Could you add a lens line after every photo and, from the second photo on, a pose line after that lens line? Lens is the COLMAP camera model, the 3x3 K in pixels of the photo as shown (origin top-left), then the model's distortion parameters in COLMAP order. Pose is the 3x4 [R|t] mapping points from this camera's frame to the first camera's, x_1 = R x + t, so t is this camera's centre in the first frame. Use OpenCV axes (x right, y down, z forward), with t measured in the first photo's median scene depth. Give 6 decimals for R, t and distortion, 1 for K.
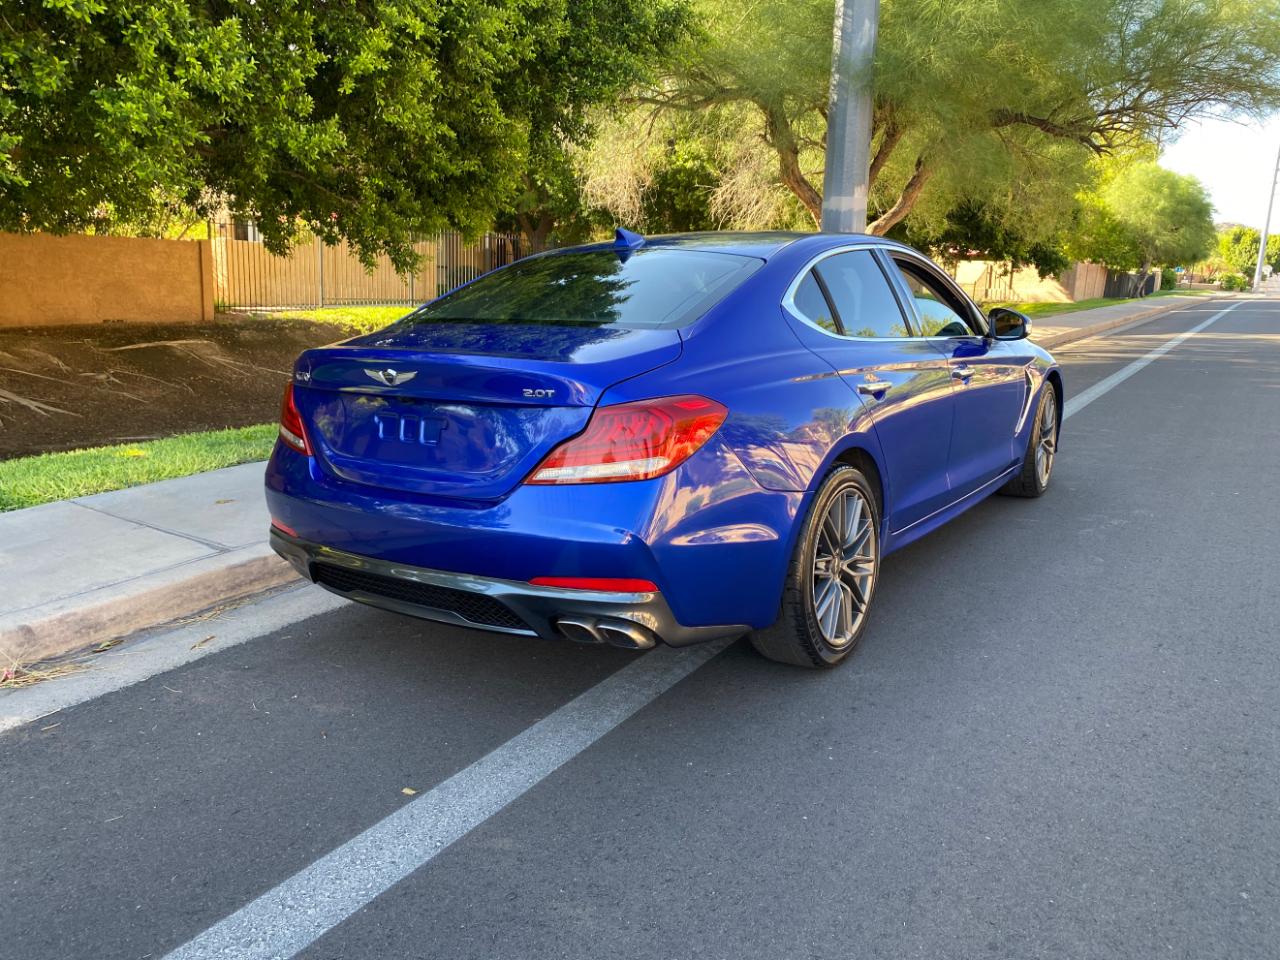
lens RADIAL K [[983.8, 0, 645.3], [0, 983.8, 478.8], [0, 0, 1]] dist [0.014192, -0.003196]
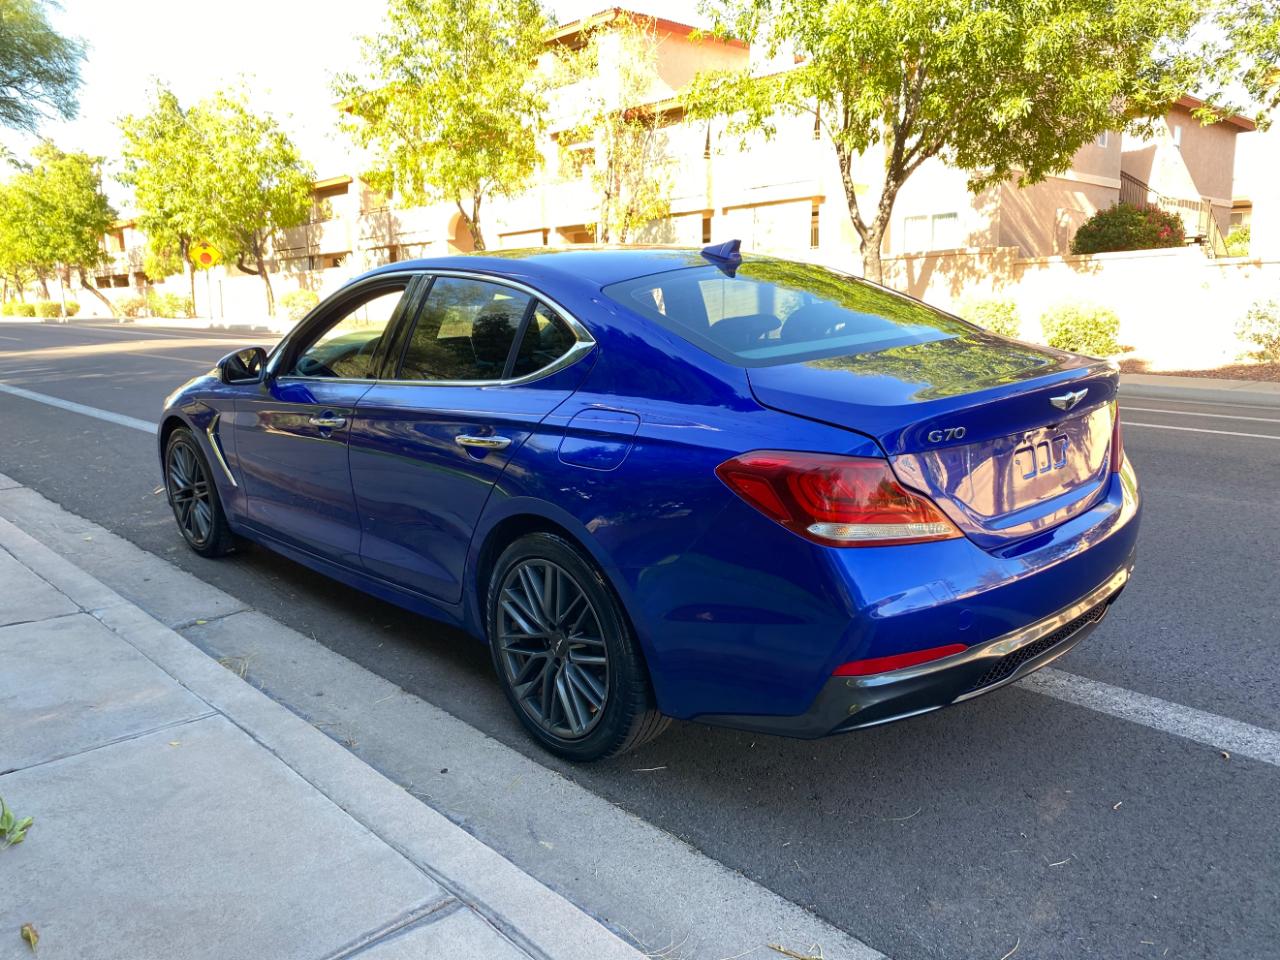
lens RADIAL K [[983.8, 0, 635.2], [0, 983.8, 477.5], [0, 0, 1]] dist [0.014192, -0.003196]
pose [[0.230255, -0.212135, 0.949727, -0.602748], [0.228947, 0.960365, 0.159004, -0.132941], [-0.945815, 0.180825, 0.269697, 0.560255]]
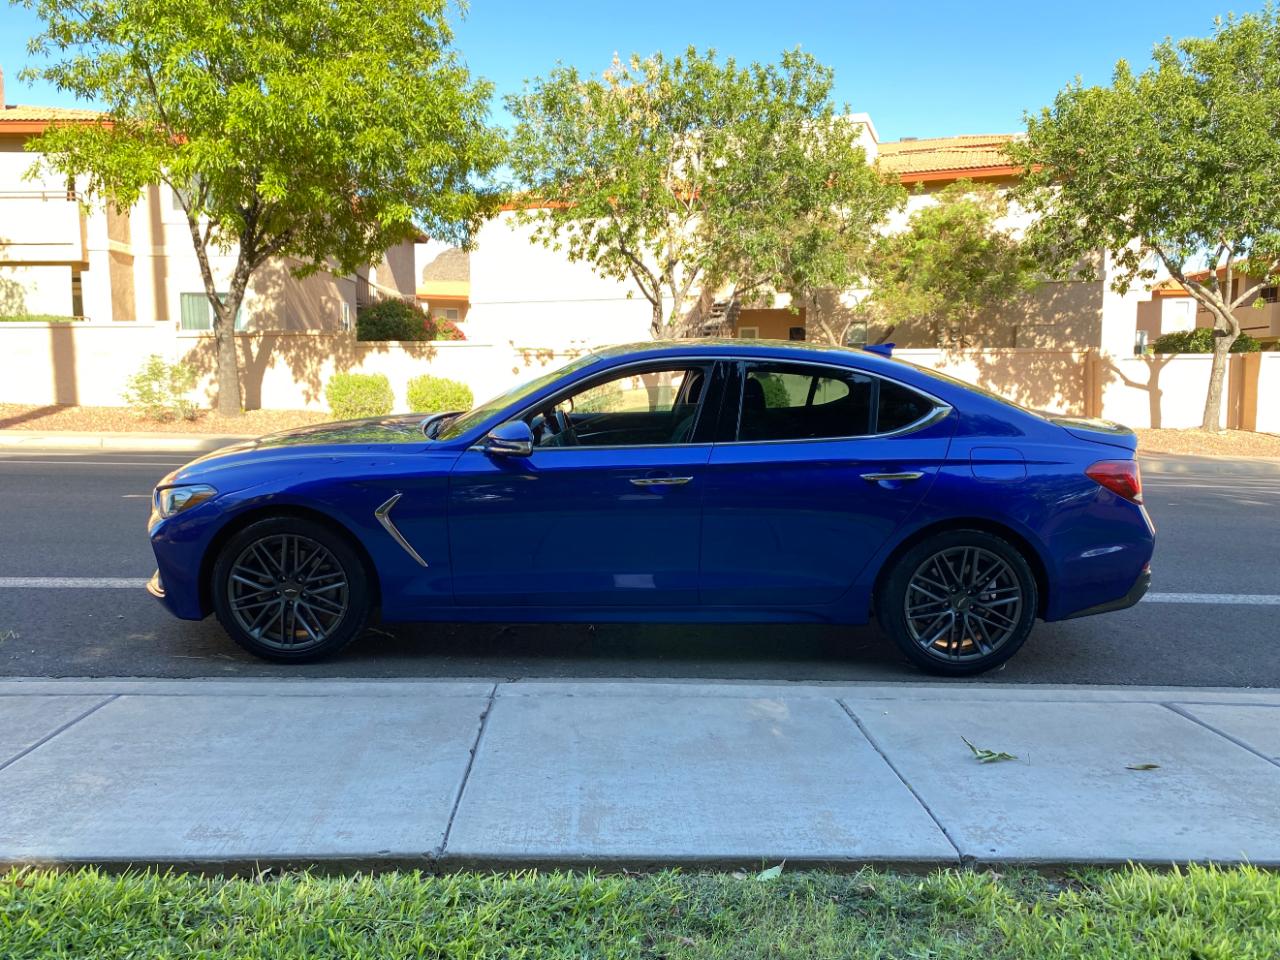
lens RADIAL K [[983.8, 0, 637.1], [0, 983.8, 472.6], [0, 0, 1]] dist [0.014192, -0.003196]
pose [[-0.571336, -0.121351, 0.811695, -0.624201], [0.151066, 0.956561, 0.249340, -0.297518], [-0.806694, 0.265076, -0.528186, 1.285150]]
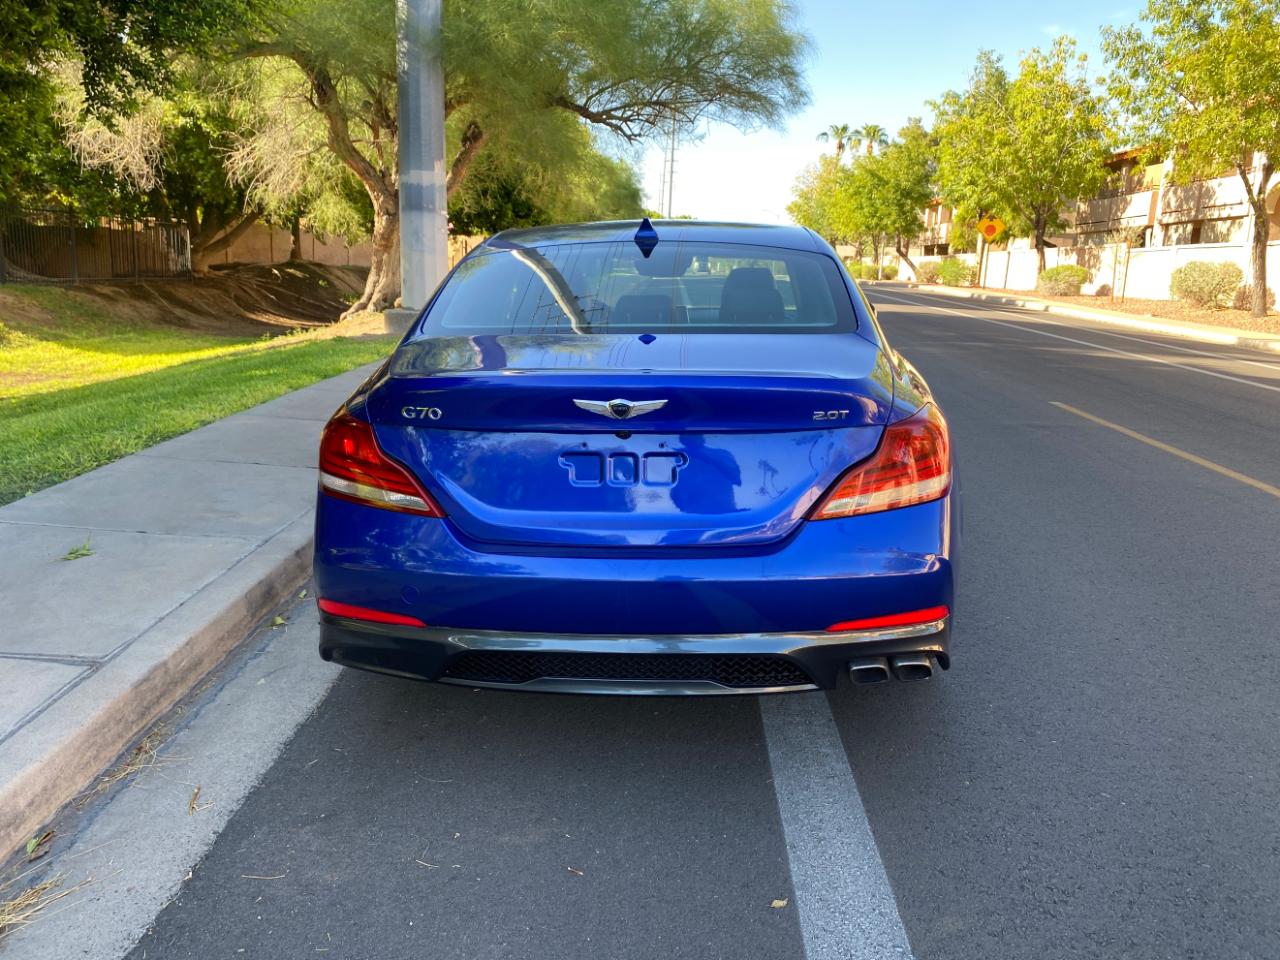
lens RADIAL K [[983.8, 0, 644.2], [0, 983.8, 476.1], [0, 0, 1]] dist [0.014192, -0.003196]
pose [[0.859451, -0.108648, 0.499539, -0.316290], [0.096564, 0.994067, 0.050068, -0.042243], [-0.502015, 0.005206, 0.864843, 0.147574]]
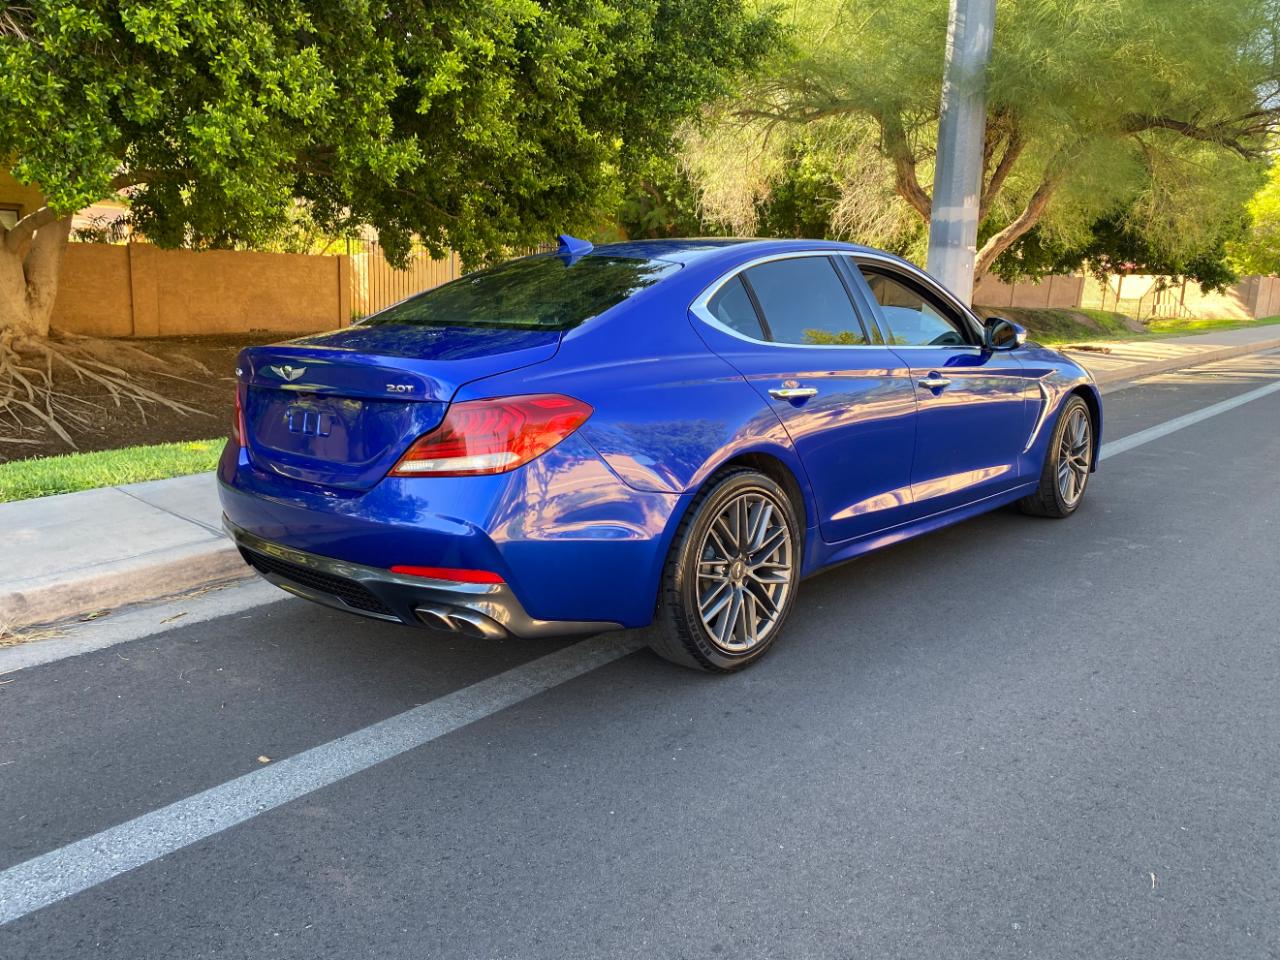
lens RADIAL K [[983.8, 0, 643.9], [0, 983.8, 480.0], [0, 0, 1]] dist [0.014192, -0.003196]
pose [[0.987912, 0.030919, -0.151899, 0.141237], [-0.032985, 0.999394, -0.011098, 0.005902], [0.151464, 0.015974, 0.988334, 0.001265]]
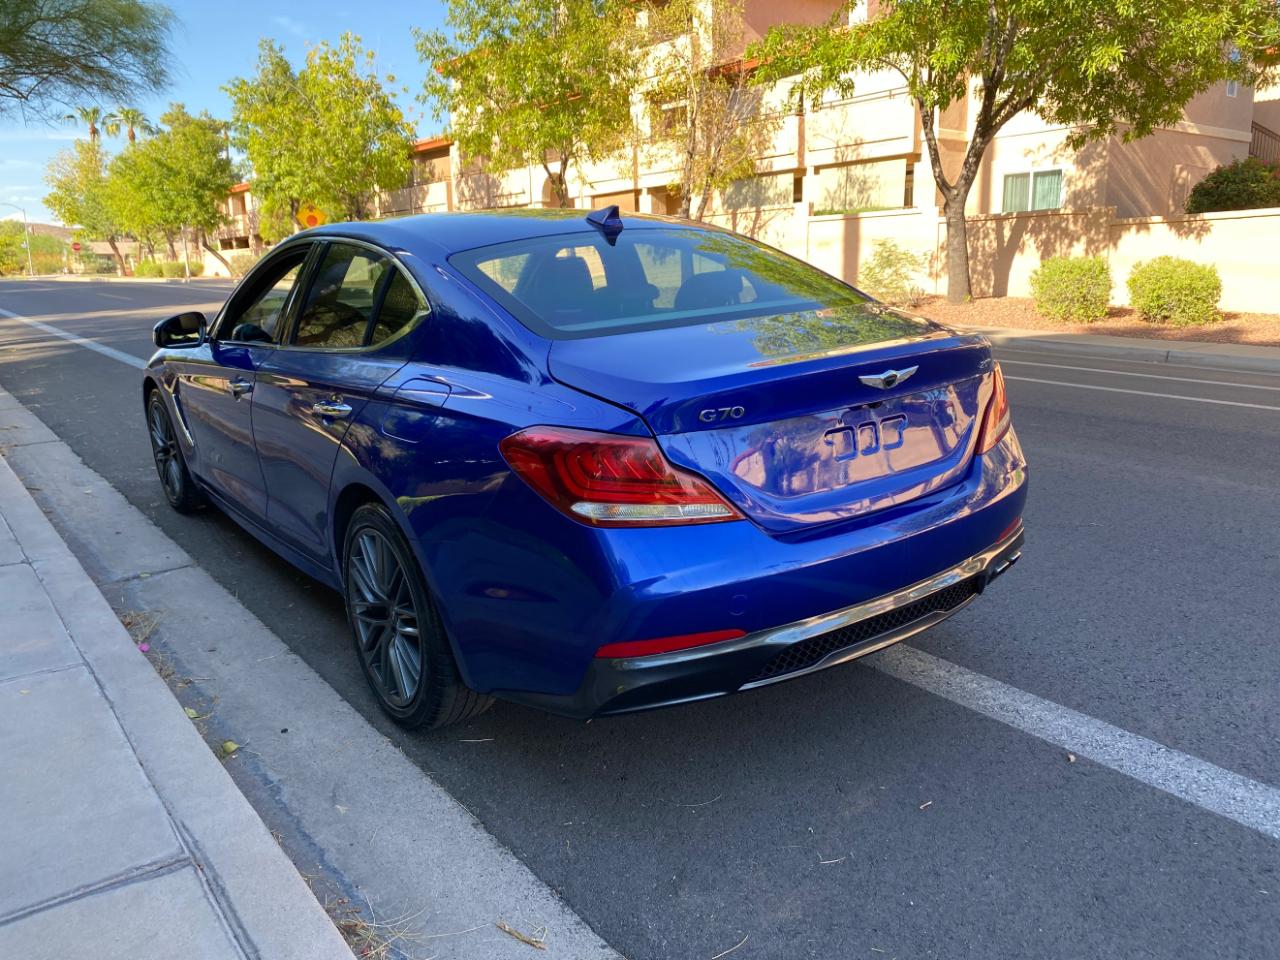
lens RADIAL K [[983.8, 0, 635.9], [0, 983.8, 476.8], [0, 0, 1]] dist [0.014192, -0.003196]
pose [[0.338199, -0.239570, 0.910070, -0.555596], [0.223989, 0.959755, 0.169410, -0.105731], [-0.914030, 0.146552, 0.378249, 0.435155]]
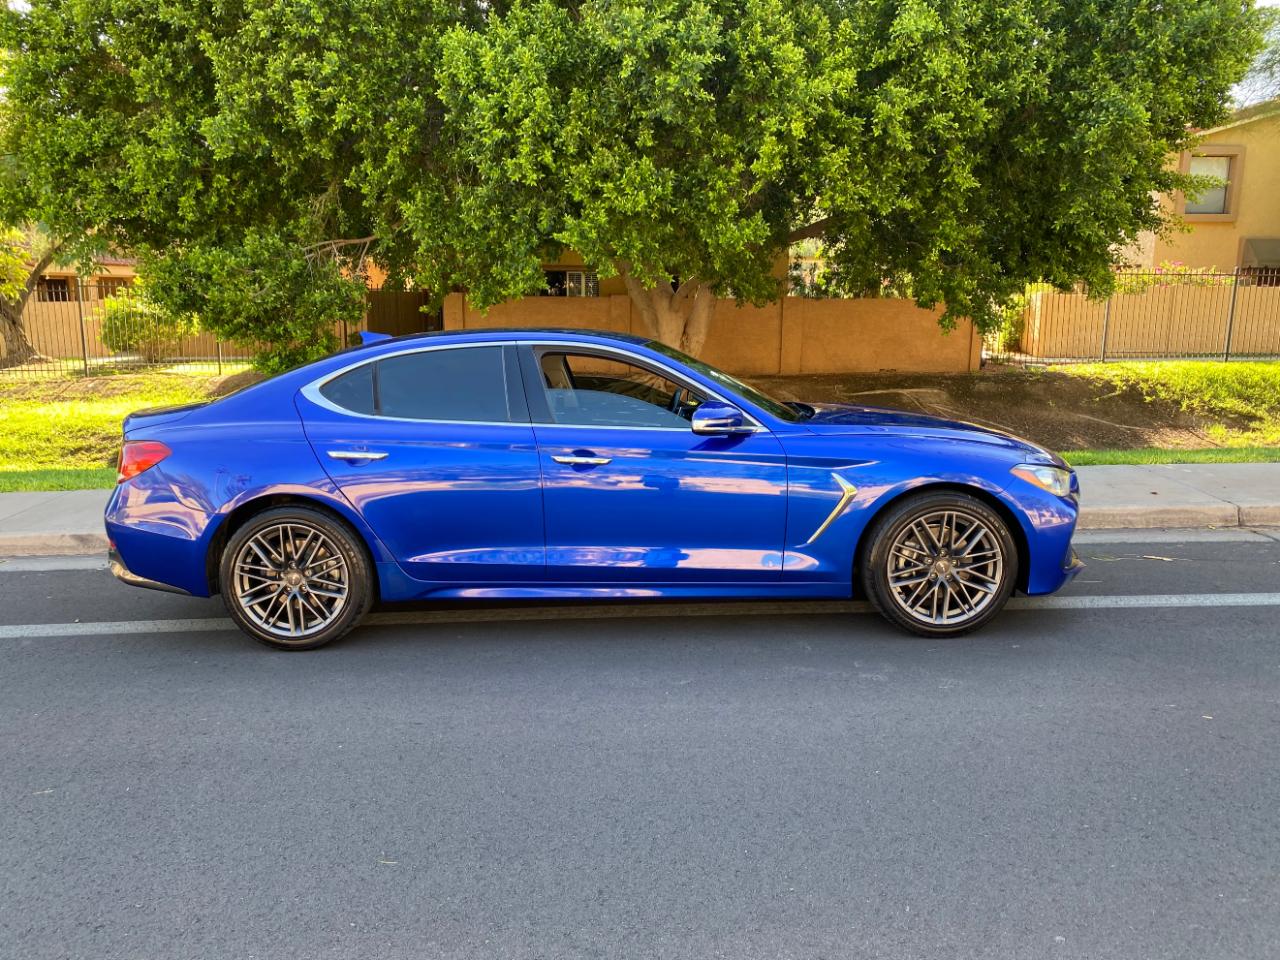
lens RADIAL K [[983.8, 0, 636.2], [0, 983.8, 488.3], [0, 0, 1]] dist [0.014192, -0.003196]
pose [[0.544505, 0.126690, -0.829135, 0.910360], [-0.153602, 0.986871, 0.049920, -0.104259], [0.824573, 0.100175, 0.556816, 0.349210]]
